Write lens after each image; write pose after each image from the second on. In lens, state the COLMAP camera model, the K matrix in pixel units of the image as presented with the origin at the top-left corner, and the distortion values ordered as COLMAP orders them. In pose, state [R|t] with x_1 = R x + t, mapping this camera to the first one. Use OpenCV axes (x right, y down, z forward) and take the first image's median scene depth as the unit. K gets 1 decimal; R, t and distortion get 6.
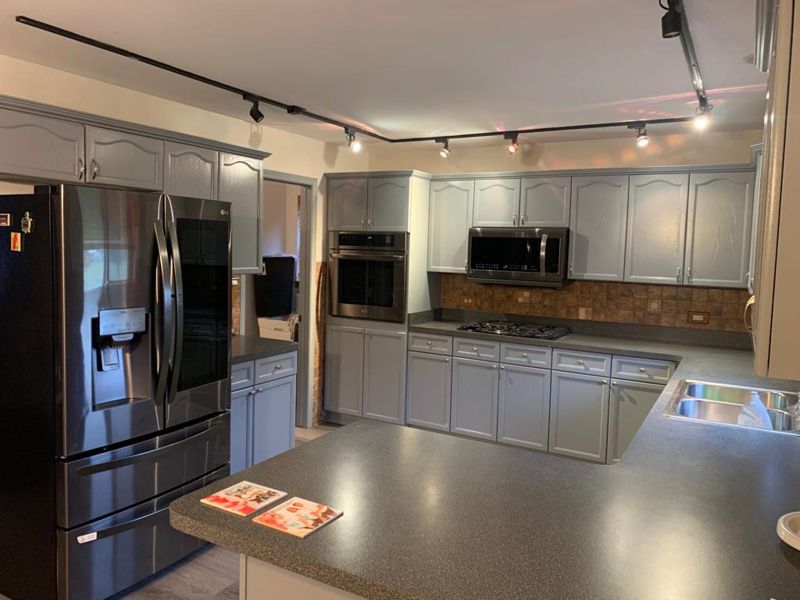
lens RADIAL K [[614.3, 0, 397.4], [0, 614.3, 294.0], [0, 0, 1]] dist [0.010073, -0.004983]
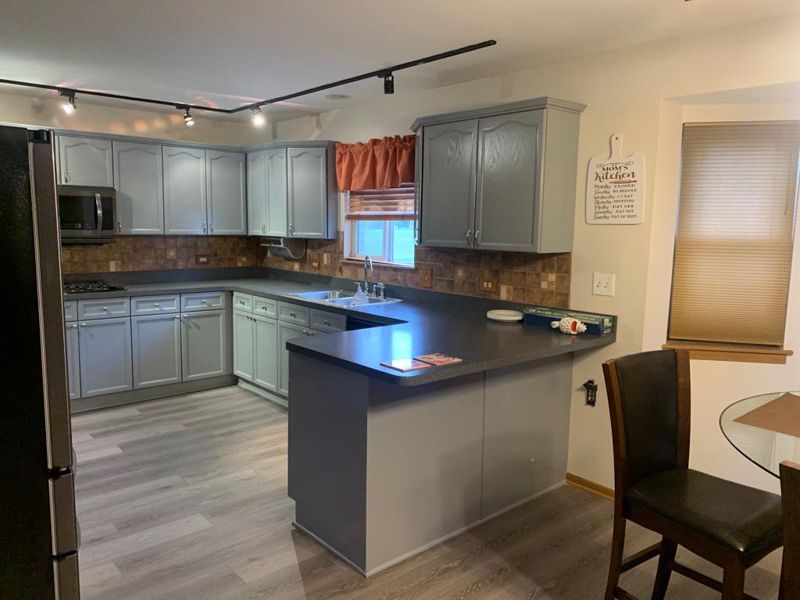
lens RADIAL K [[614.3, 0, 397.3], [0, 614.3, 300.6], [0, 0, 1]] dist [0.010073, -0.004983]
pose [[0.320721, -0.144408, 0.936101, -0.620234], [0.066596, 0.989301, 0.129799, -0.018070], [-0.944830, 0.020711, 0.326906, 0.171433]]
